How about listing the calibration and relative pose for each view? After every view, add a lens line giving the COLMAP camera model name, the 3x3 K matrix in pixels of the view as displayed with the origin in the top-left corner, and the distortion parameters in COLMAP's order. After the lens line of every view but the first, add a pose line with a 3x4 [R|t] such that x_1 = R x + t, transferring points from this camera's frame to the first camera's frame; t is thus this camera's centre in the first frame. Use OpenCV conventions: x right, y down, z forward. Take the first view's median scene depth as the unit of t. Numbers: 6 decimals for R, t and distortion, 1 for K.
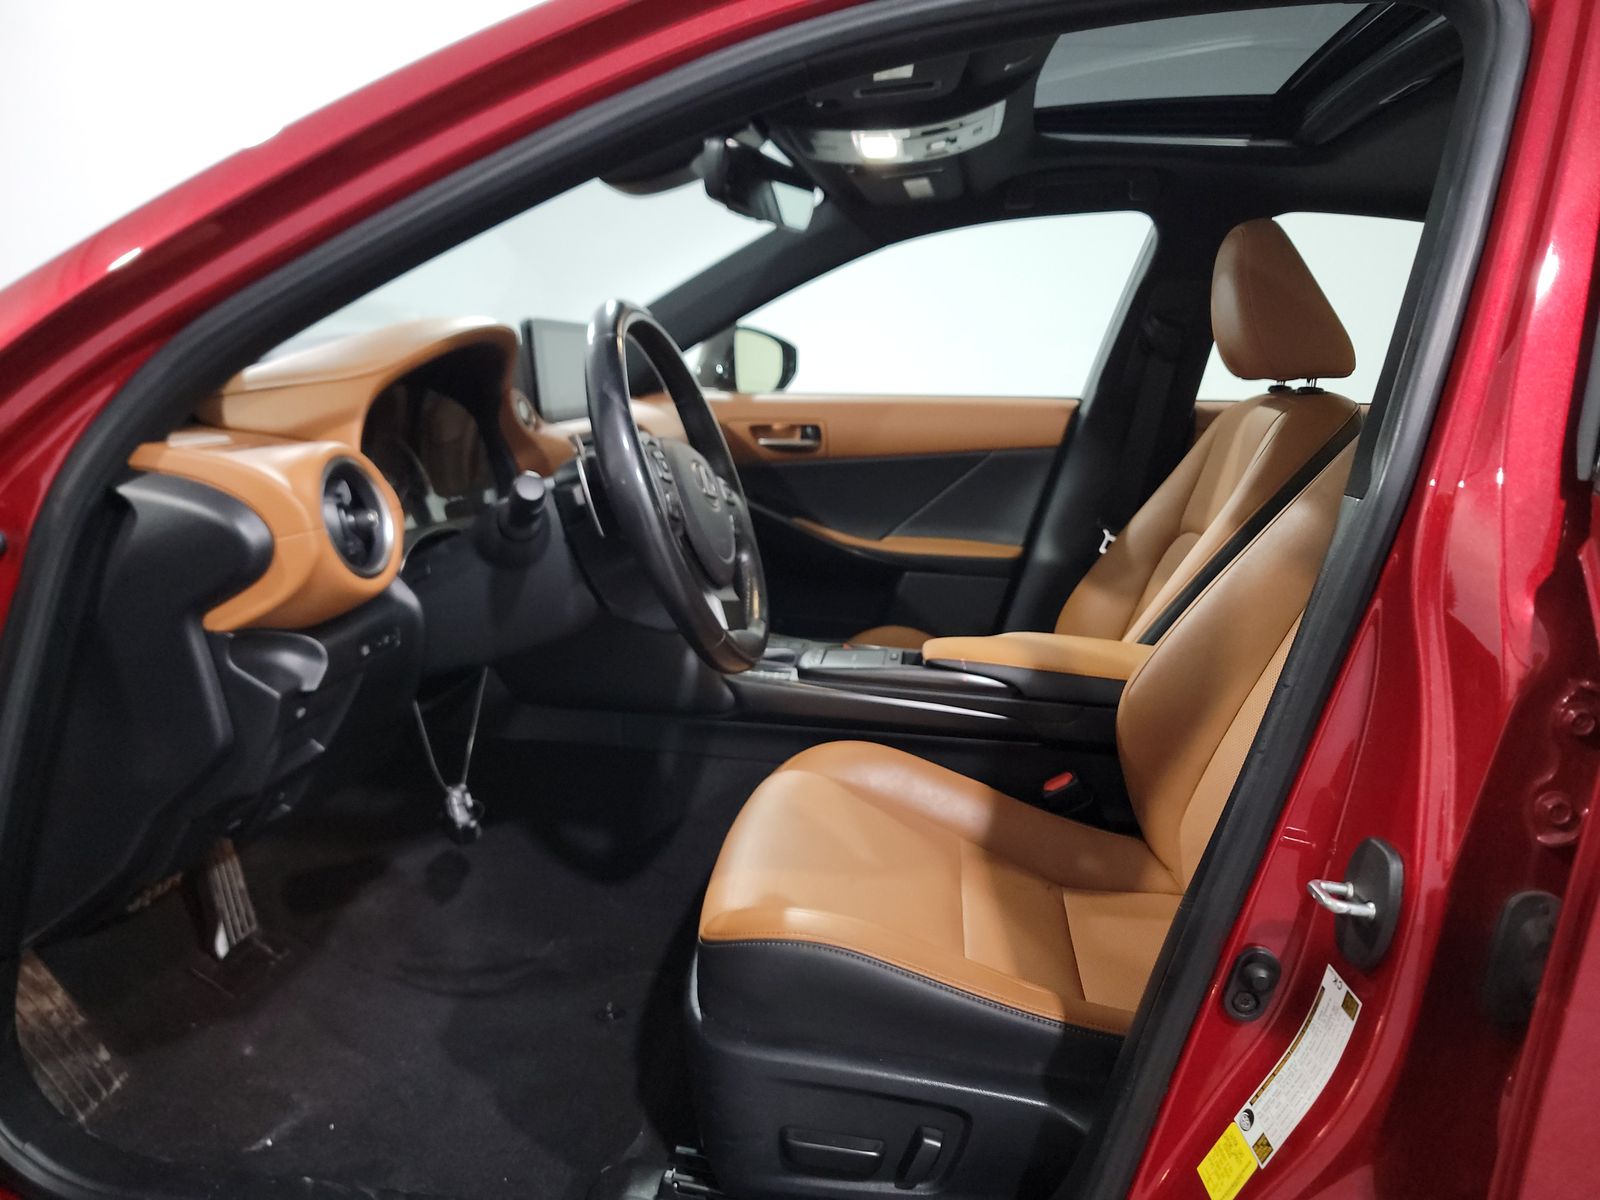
lens RADIAL K [[1106.4, 0, 800.0], [0, 1106.4, 600.0], [0, 0, 1]] dist [-0.034576, -0.001693]
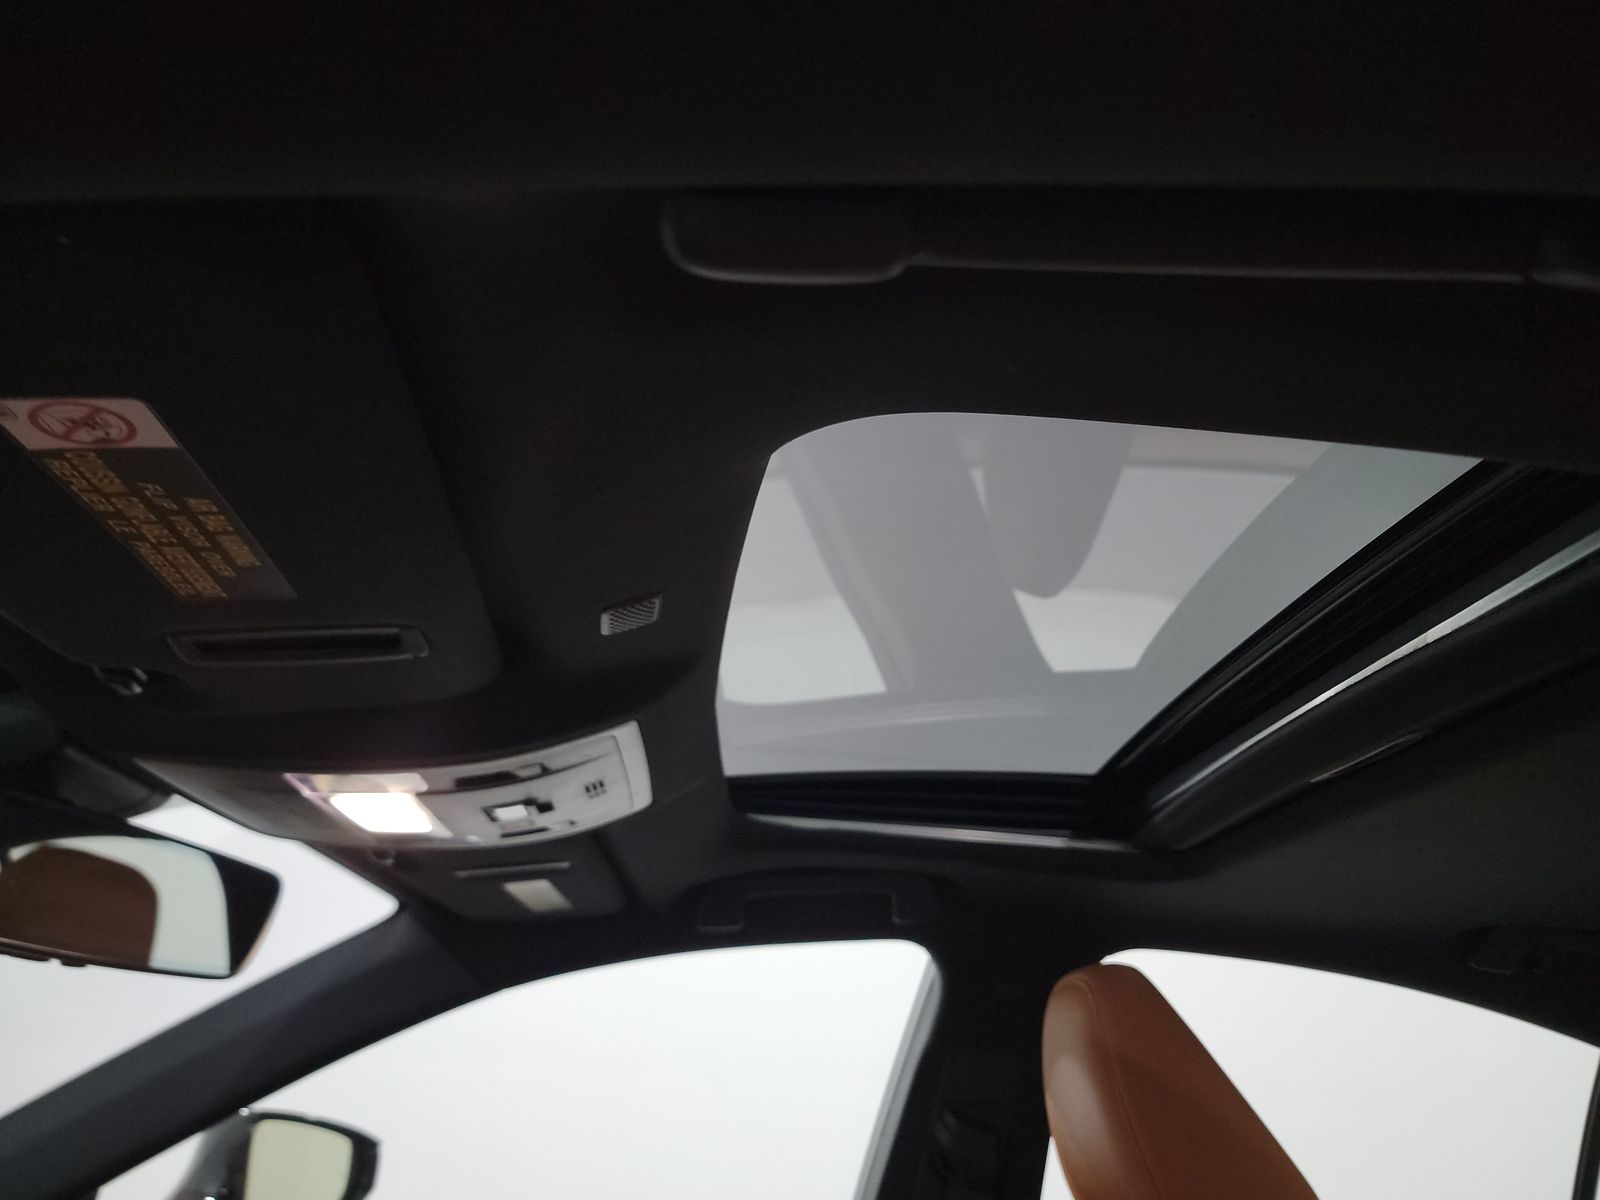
lens RADIAL K [[1096.4, 0, 800.0], [0, 1096.4, 600.0], [0, 0, 1]] dist [0.061080, -0.068390]
pose [[0.979019, 0.087460, 0.184047, 0.121405], [0.034283, 0.819635, -0.571860, -0.168047], [-0.200866, 0.566171, 0.799439, 0.428653]]
